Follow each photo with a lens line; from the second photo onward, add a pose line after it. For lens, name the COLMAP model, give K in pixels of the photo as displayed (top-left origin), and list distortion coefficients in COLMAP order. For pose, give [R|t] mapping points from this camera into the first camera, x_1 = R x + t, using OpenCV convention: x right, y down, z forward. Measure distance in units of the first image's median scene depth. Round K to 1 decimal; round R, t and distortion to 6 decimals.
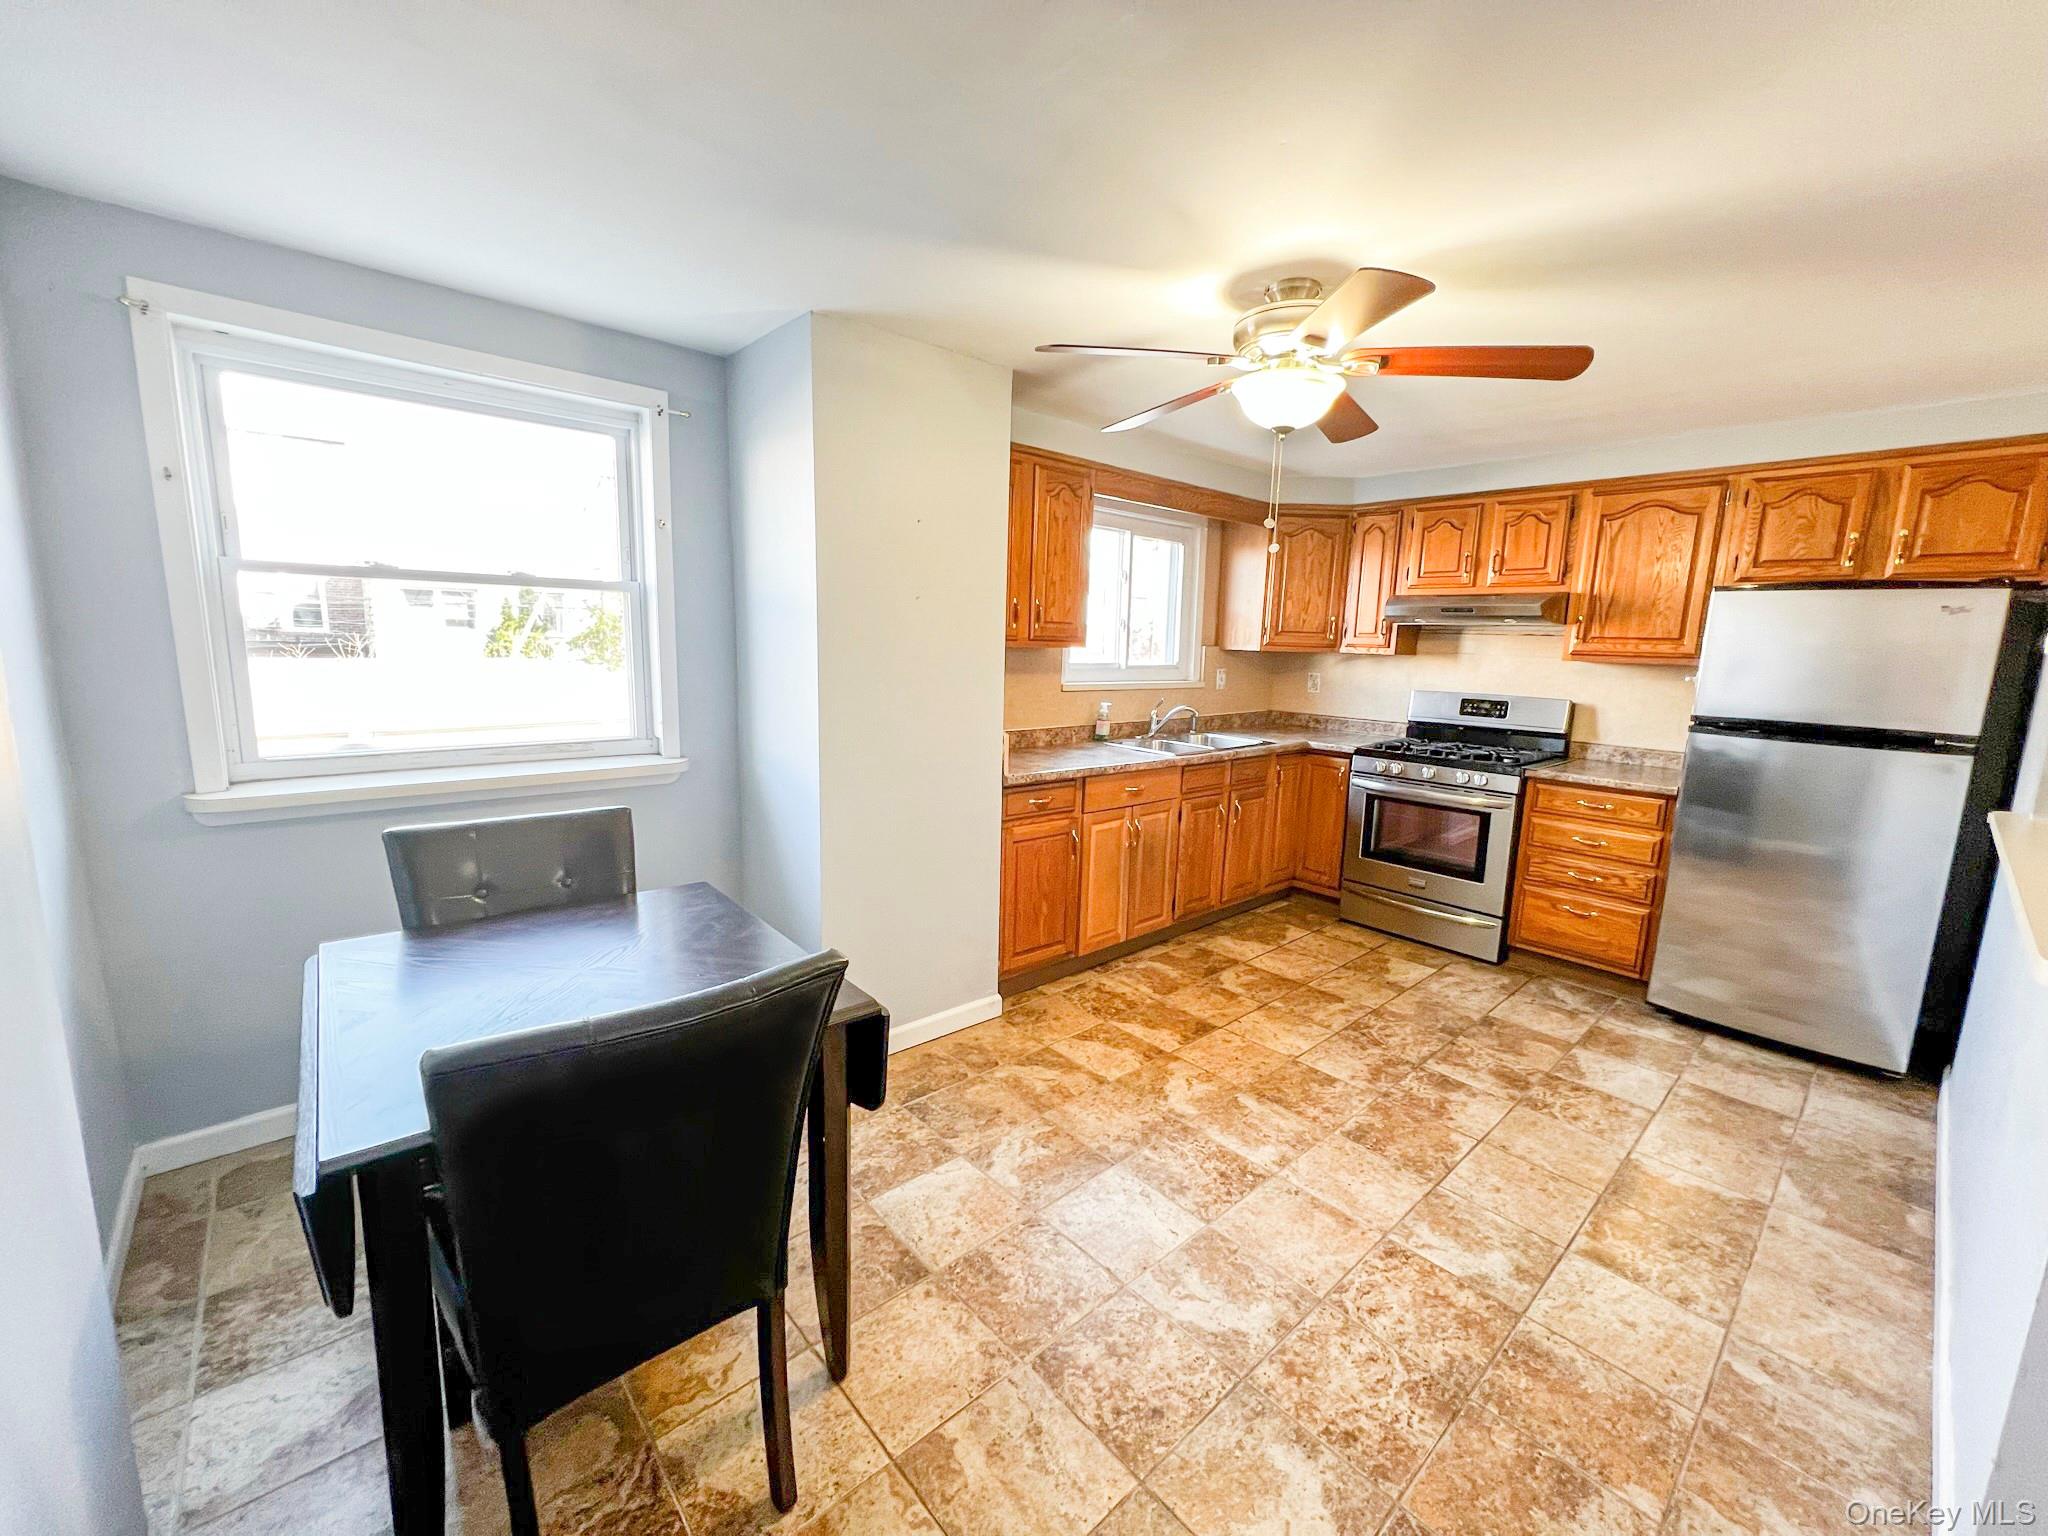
lens RADIAL K [[830.4, 0, 1024.0], [0, 830.4, 768.0], [0, 0, 1]] dist [-0.000746, 0.000087]
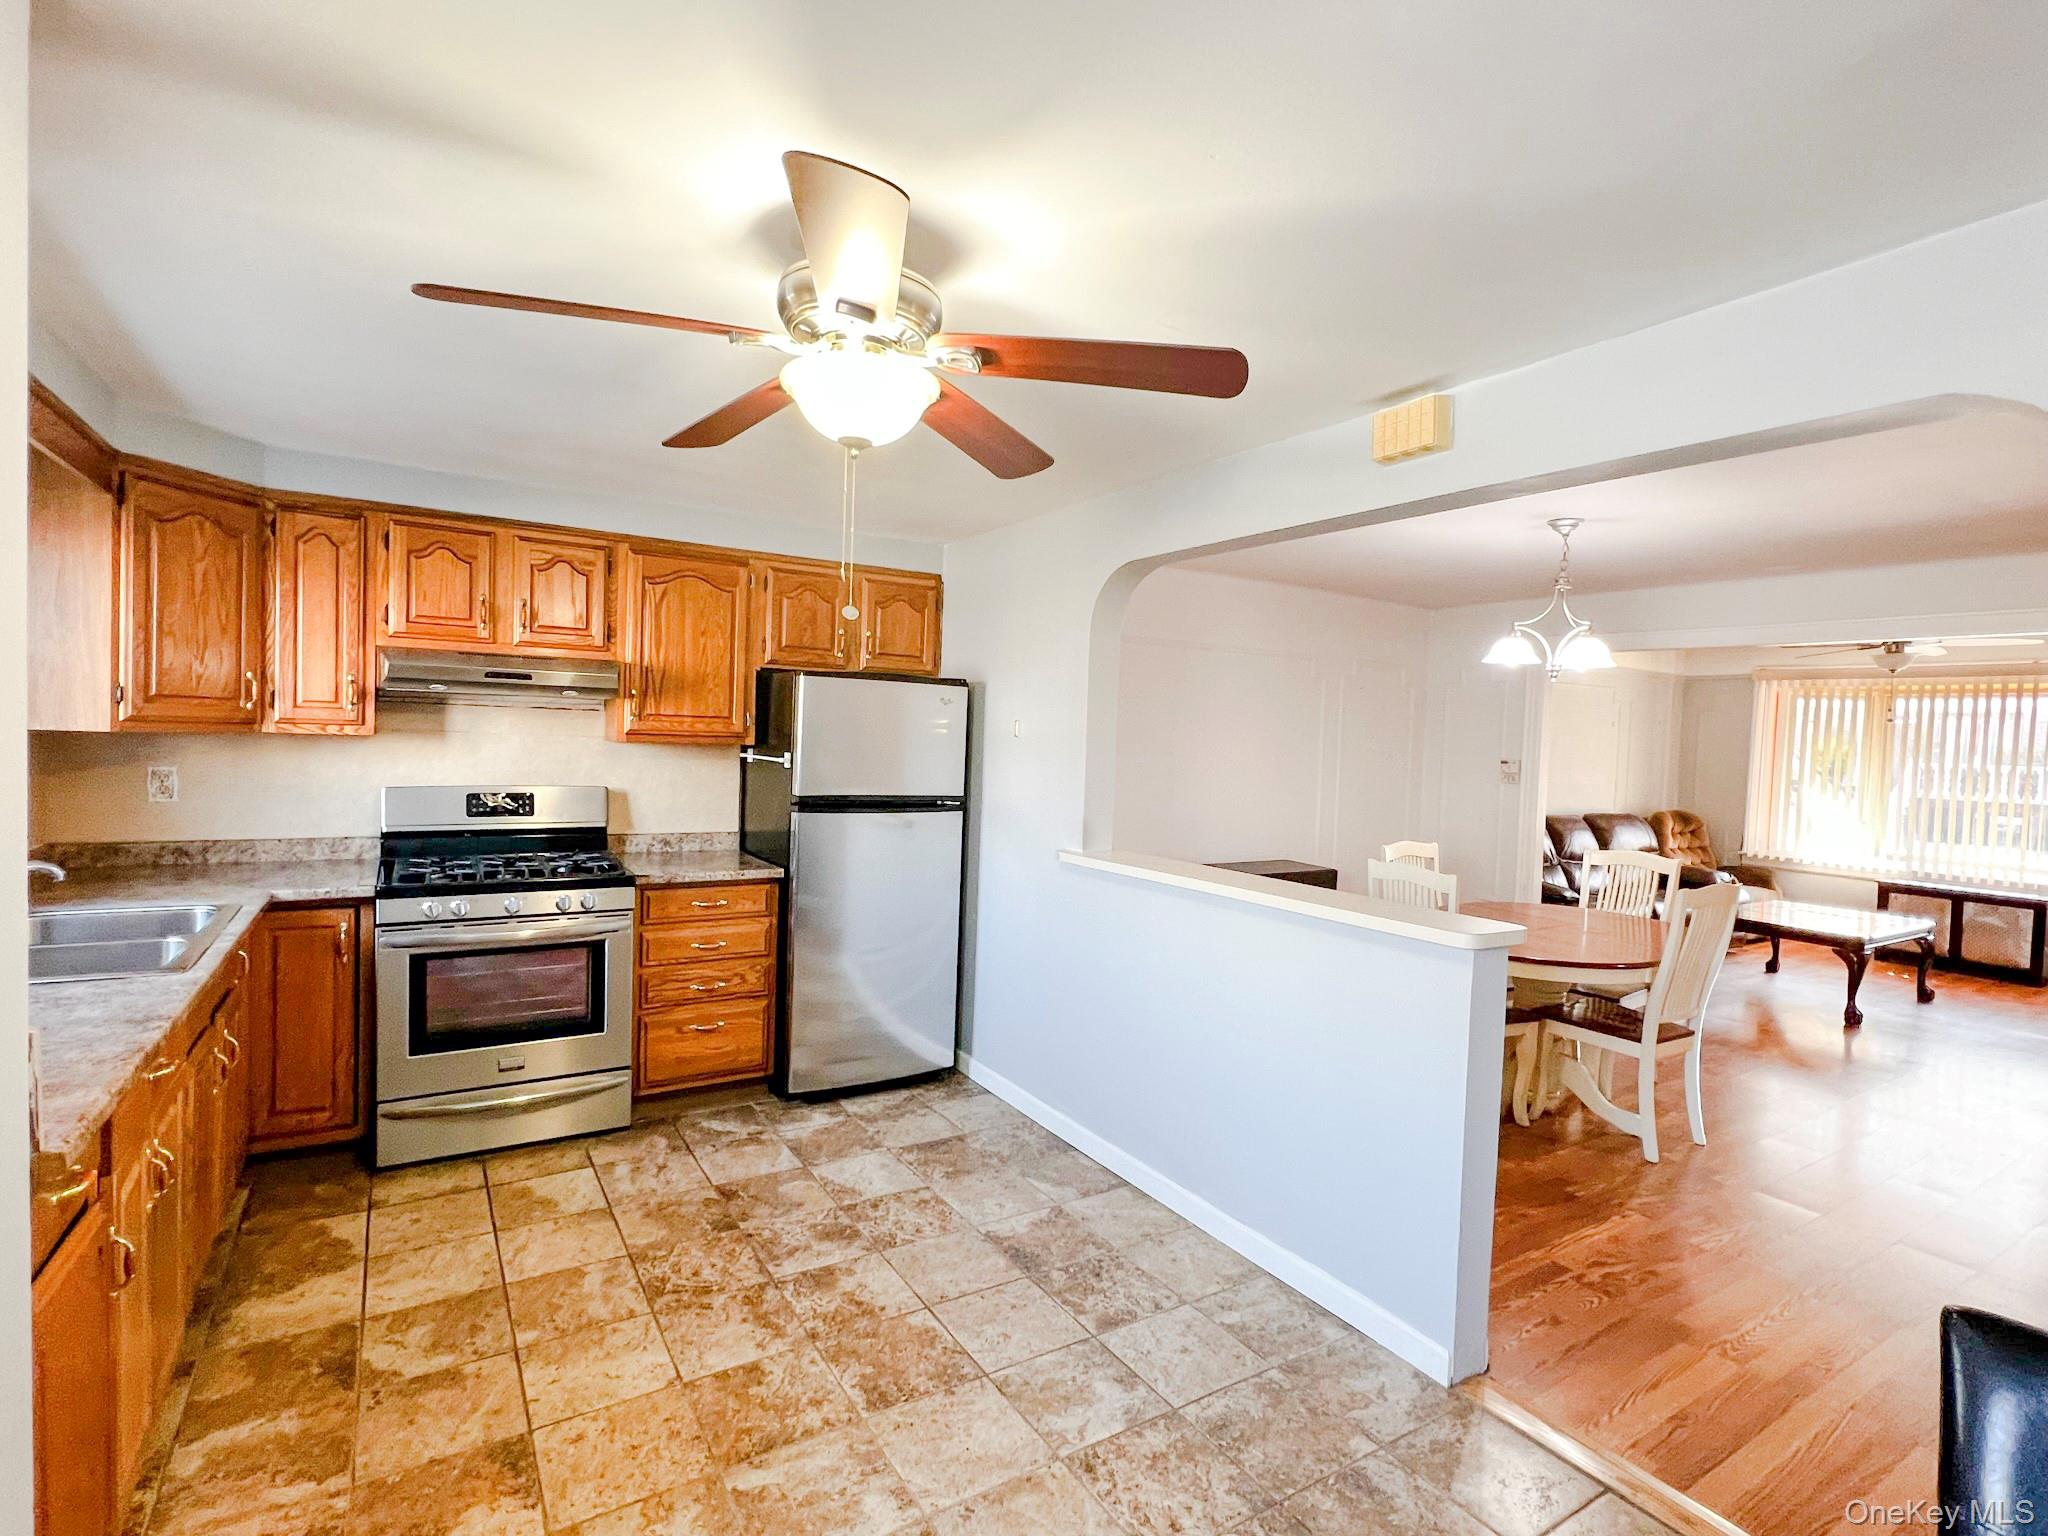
lens RADIAL K [[1001.2, 0, 1024.0], [0, 1001.2, 768.0], [0, 0, 1]] dist [-0.003534, 0.001595]
pose [[0.157351, -0.057395, 0.985873, -0.300691], [0.125218, 0.991411, 0.037732, -0.094425], [-0.979572, 0.117512, 0.163186, 0.462962]]
